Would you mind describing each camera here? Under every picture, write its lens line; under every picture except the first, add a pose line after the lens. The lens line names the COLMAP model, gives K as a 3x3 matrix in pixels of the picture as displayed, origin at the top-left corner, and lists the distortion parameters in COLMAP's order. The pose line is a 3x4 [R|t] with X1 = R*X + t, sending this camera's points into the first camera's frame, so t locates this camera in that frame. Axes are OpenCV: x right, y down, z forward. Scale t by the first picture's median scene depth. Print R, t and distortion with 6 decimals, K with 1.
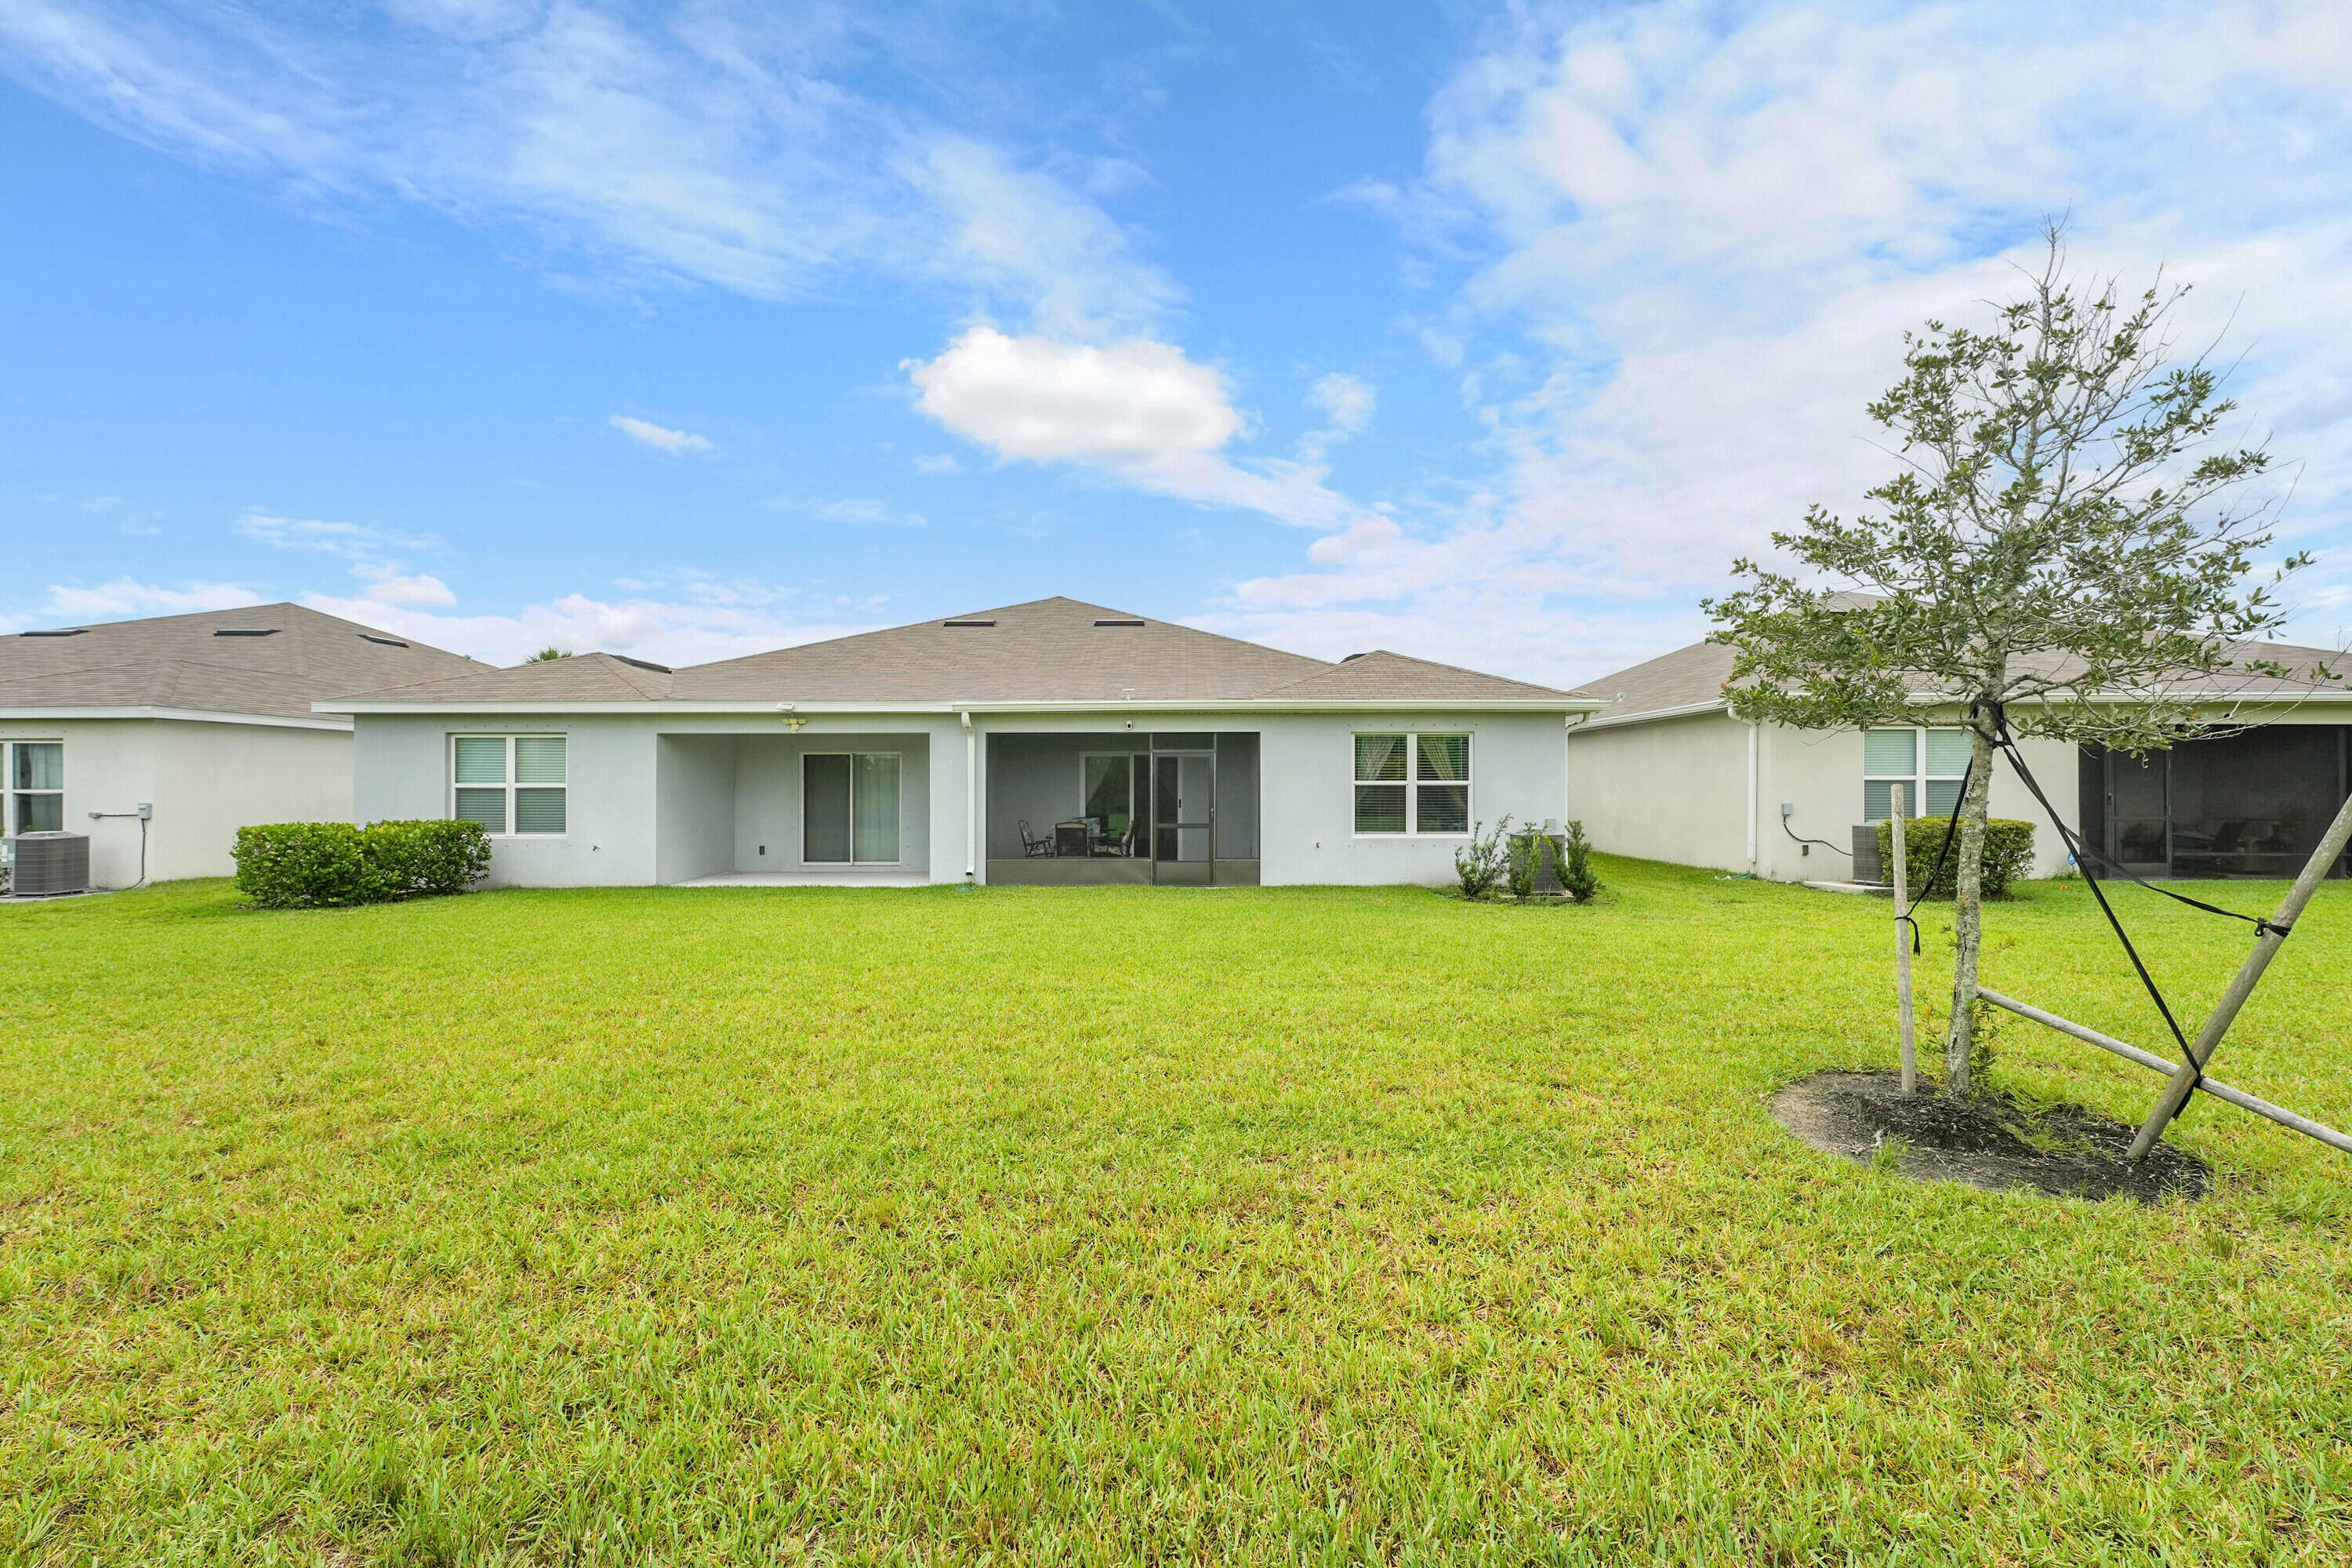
lens RADIAL K [[932.1, 0, 1176.0], [0, 932.1, 784.0], [0, 0, 1]] dist [0.001296, 0.000057]
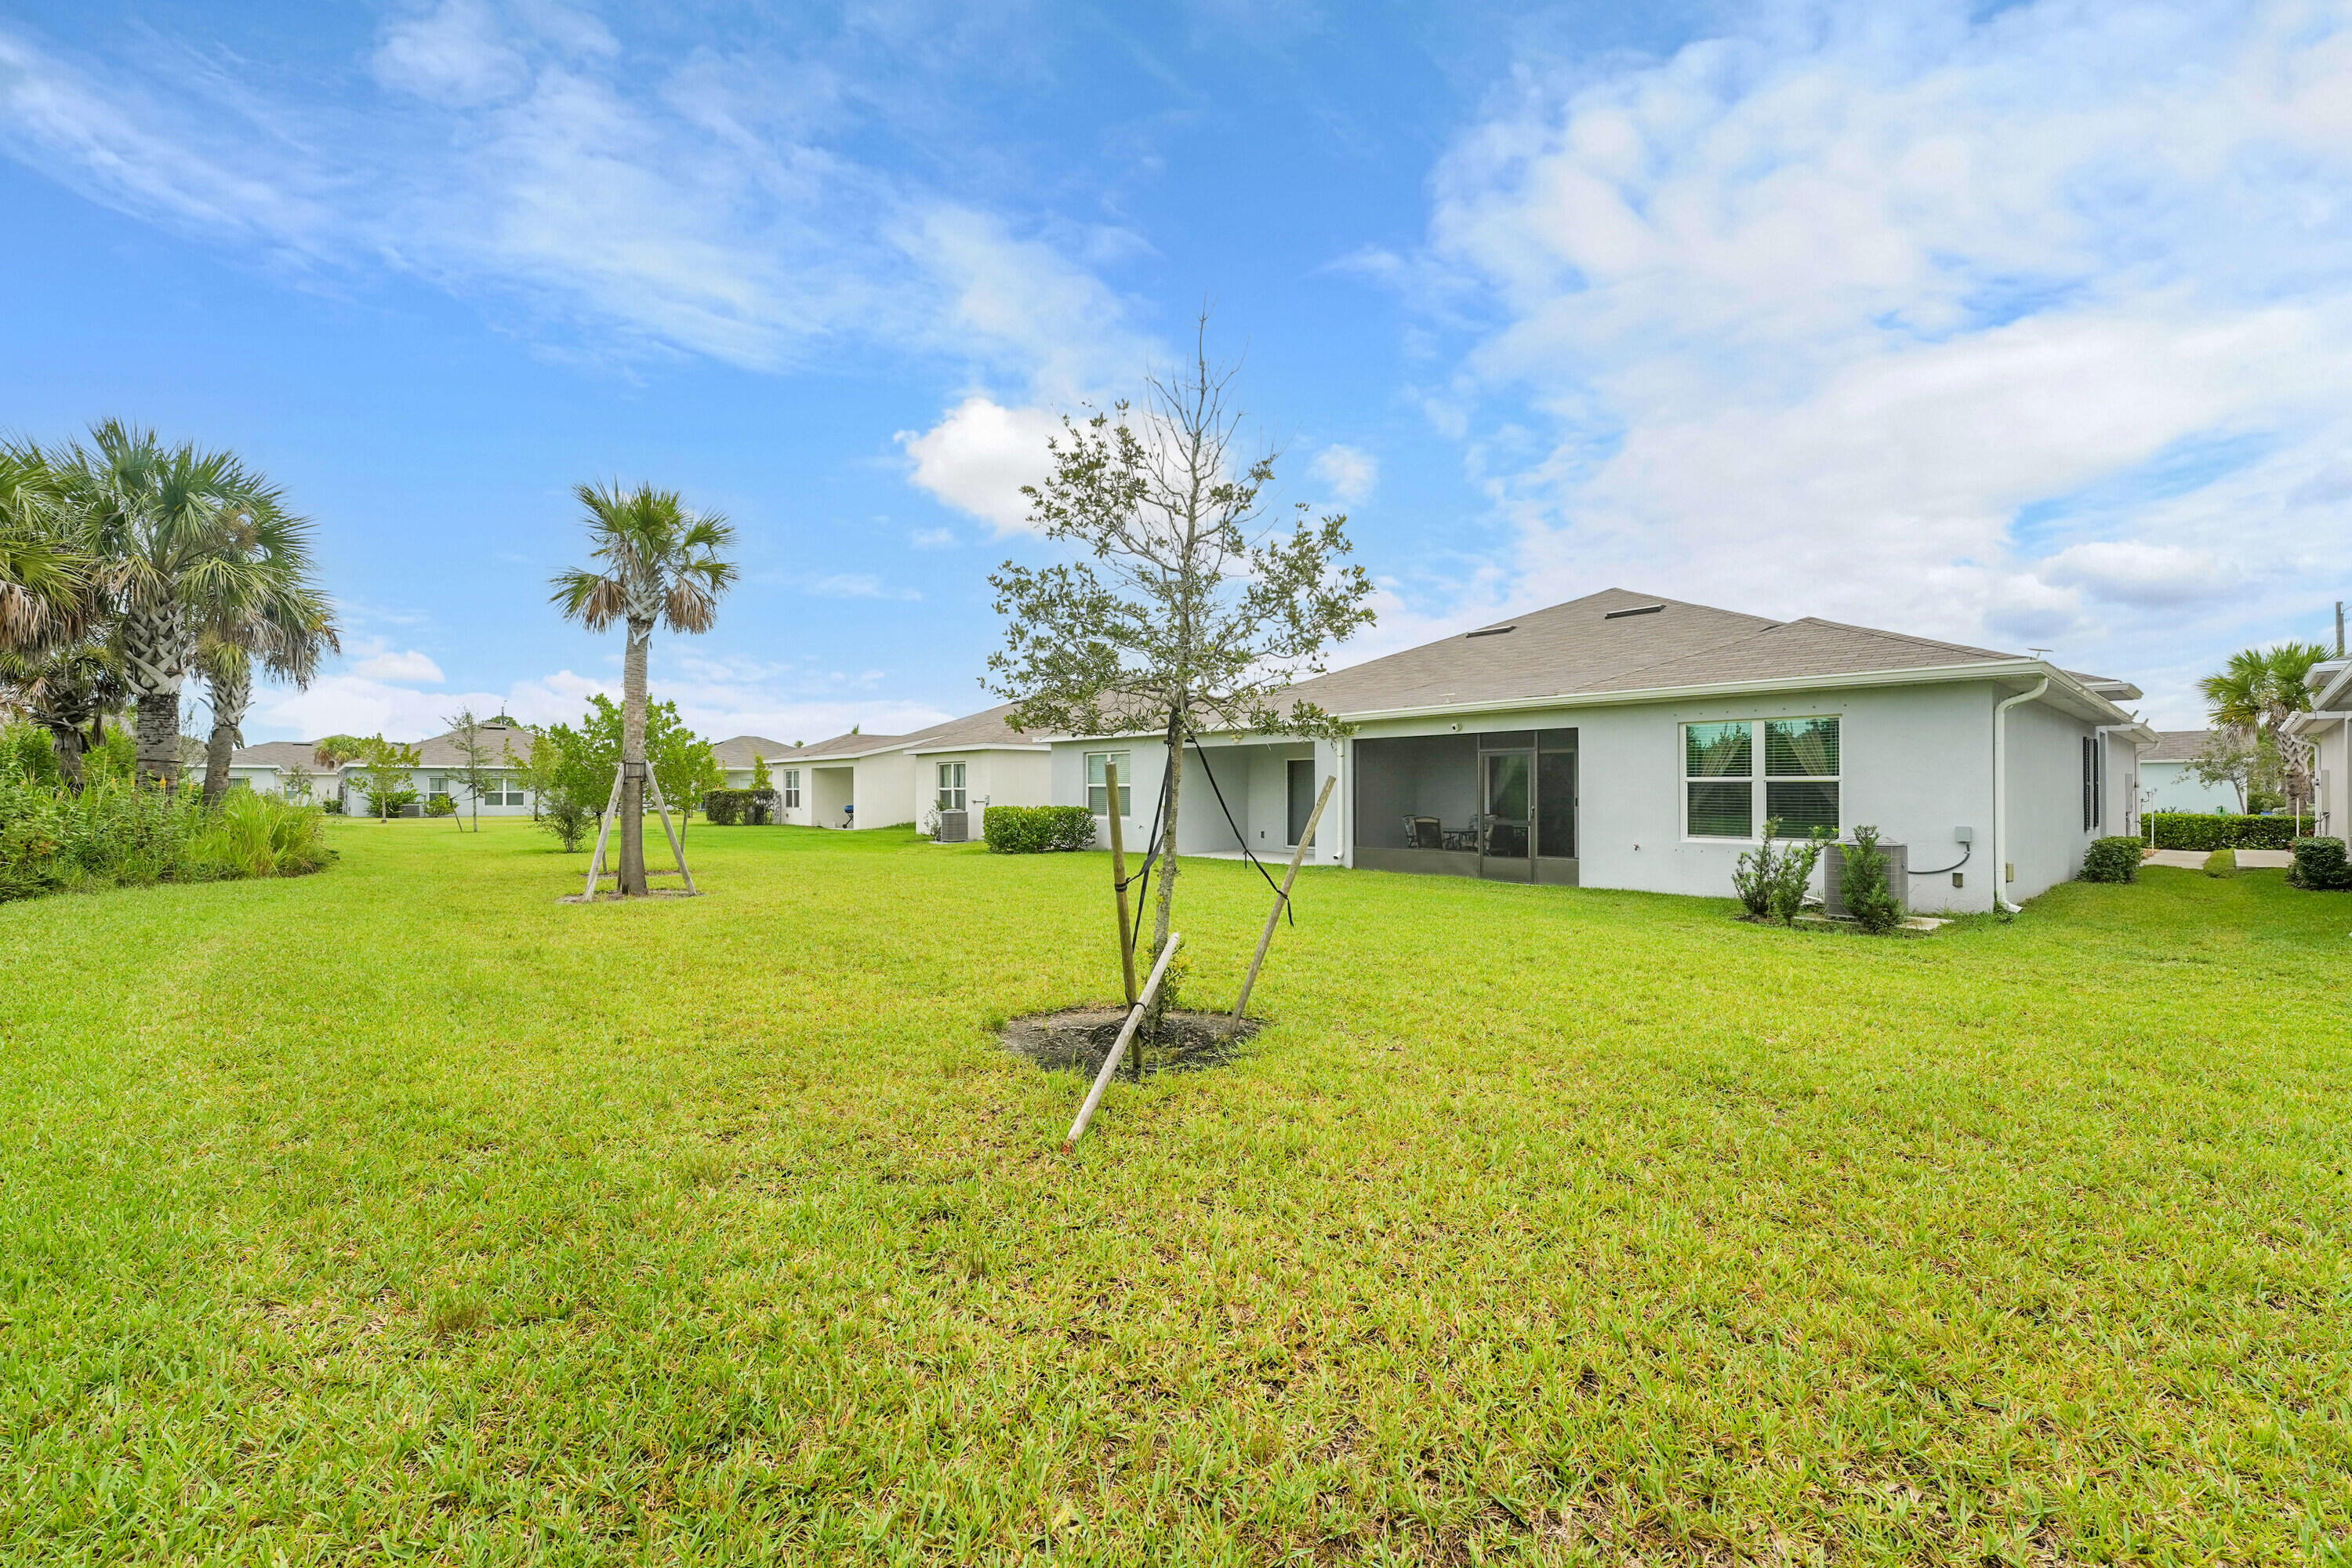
lens RADIAL K [[932.1, 0, 1176.0], [0, 932.1, 784.0], [0, 0, 1]] dist [0.001296, 0.000057]
pose [[0.701735, -0.001894, -0.712435, 0.494834], [0.004572, 0.999988, 0.001845, -0.002921], [0.712423, -0.004552, 0.701735, -0.007626]]
